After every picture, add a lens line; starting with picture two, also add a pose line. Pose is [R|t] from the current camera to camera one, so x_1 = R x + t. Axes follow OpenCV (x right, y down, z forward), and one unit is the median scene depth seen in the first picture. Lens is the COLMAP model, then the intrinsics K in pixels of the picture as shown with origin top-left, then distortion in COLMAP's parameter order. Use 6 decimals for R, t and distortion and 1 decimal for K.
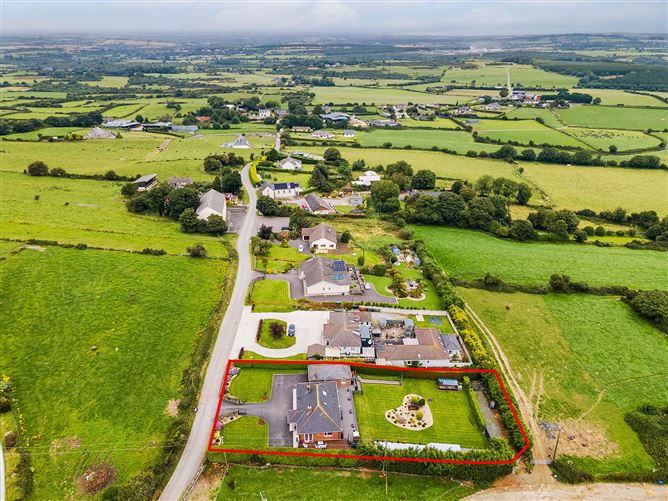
lens RADIAL K [[495.7, 0, 334.0], [0, 495.7, 250.5], [0, 0, 1]] dist [0.033423, 0.002343]
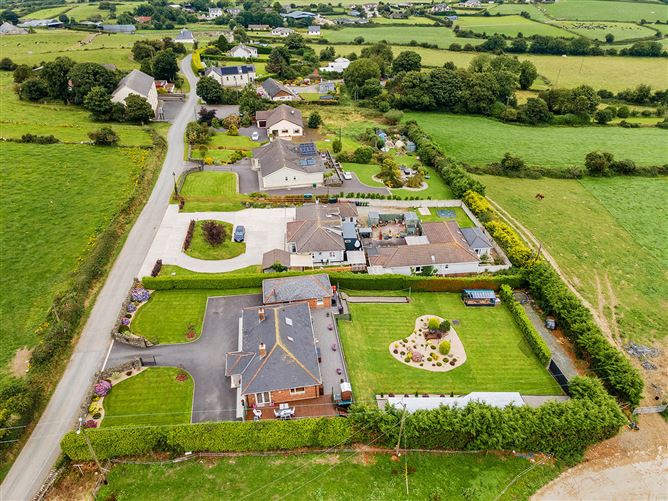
lens RADIAL K [[495.7, 0, 334.0], [0, 495.7, 250.5], [0, 0, 1]] dist [0.033423, 0.002343]
pose [[0.997477, -0.050339, 0.050057, 0.005704], [0.042937, 0.989318, 0.139305, 0.075131], [-0.056535, -0.136804, 0.988984, 0.258539]]
